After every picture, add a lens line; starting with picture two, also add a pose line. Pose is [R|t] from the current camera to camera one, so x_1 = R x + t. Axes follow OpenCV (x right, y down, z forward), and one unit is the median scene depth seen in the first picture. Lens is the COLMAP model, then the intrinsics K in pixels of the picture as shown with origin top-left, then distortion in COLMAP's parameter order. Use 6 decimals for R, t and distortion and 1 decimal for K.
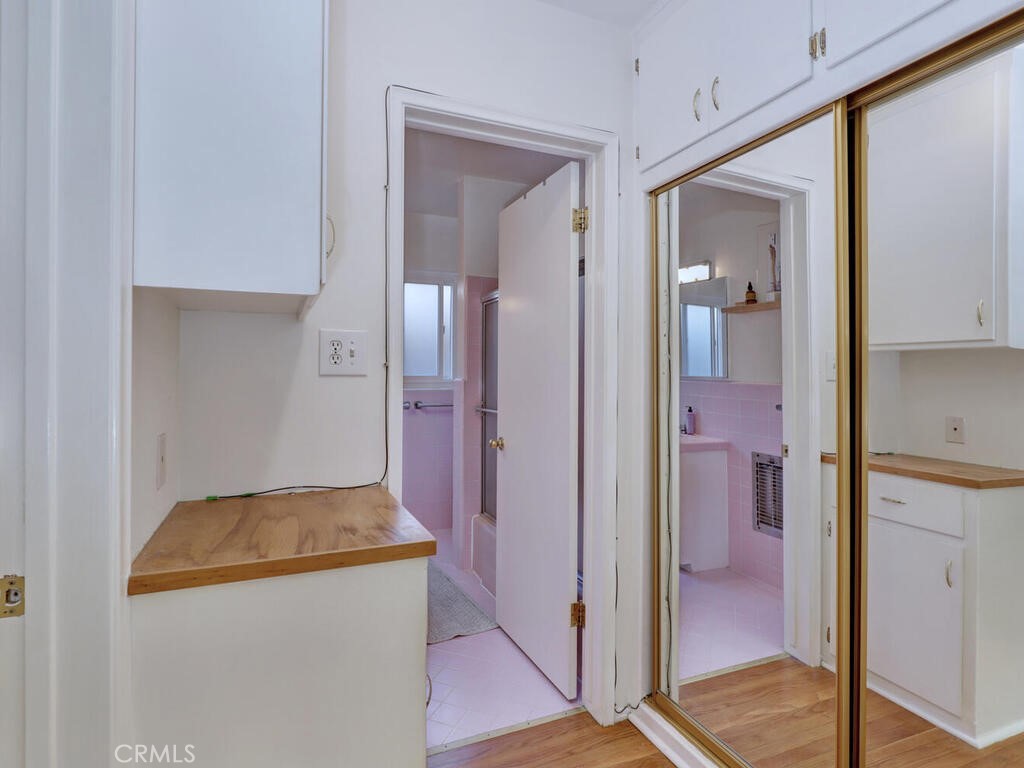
lens RADIAL K [[534.7, 0, 512.0], [0, 534.7, 384.0], [0, 0, 1]] dist [-0.015721, 0.000700]
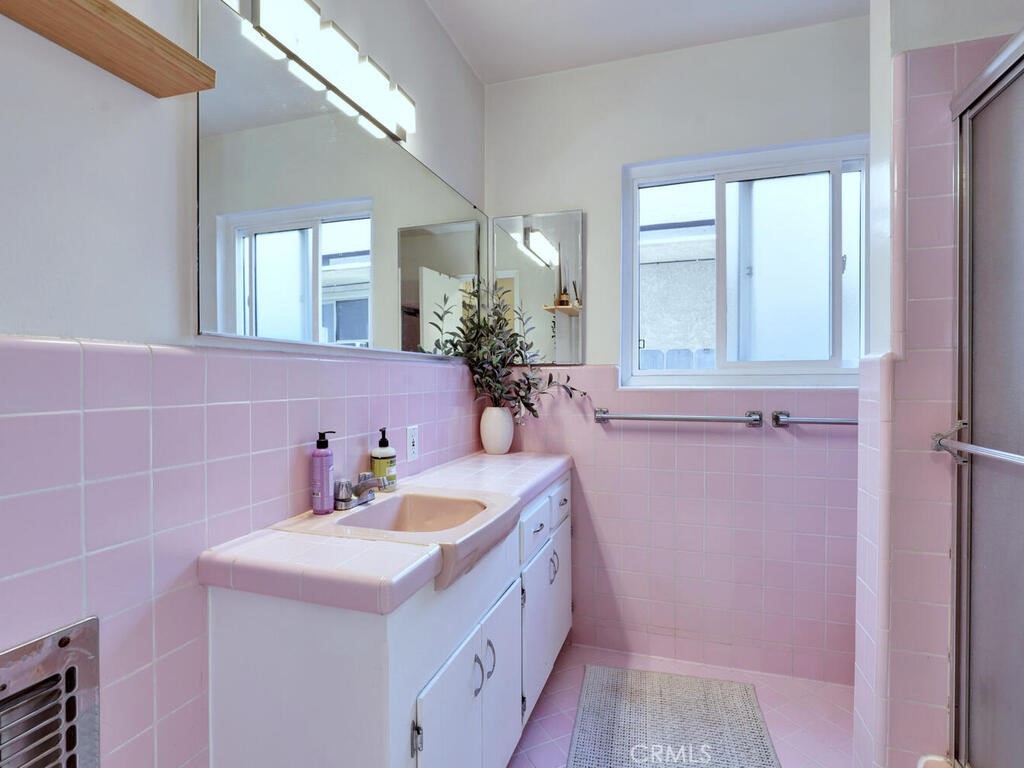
lens RADIAL K [[534.7, 0, 512.0], [0, 534.7, 384.0], [0, 0, 1]] dist [-0.015721, 0.000700]
pose [[0.749018, -0.007377, -0.662508, -0.039301], [0.004383, 0.999971, -0.006179, 0.009635], [0.662535, 0.001724, 0.749029, 0.497094]]
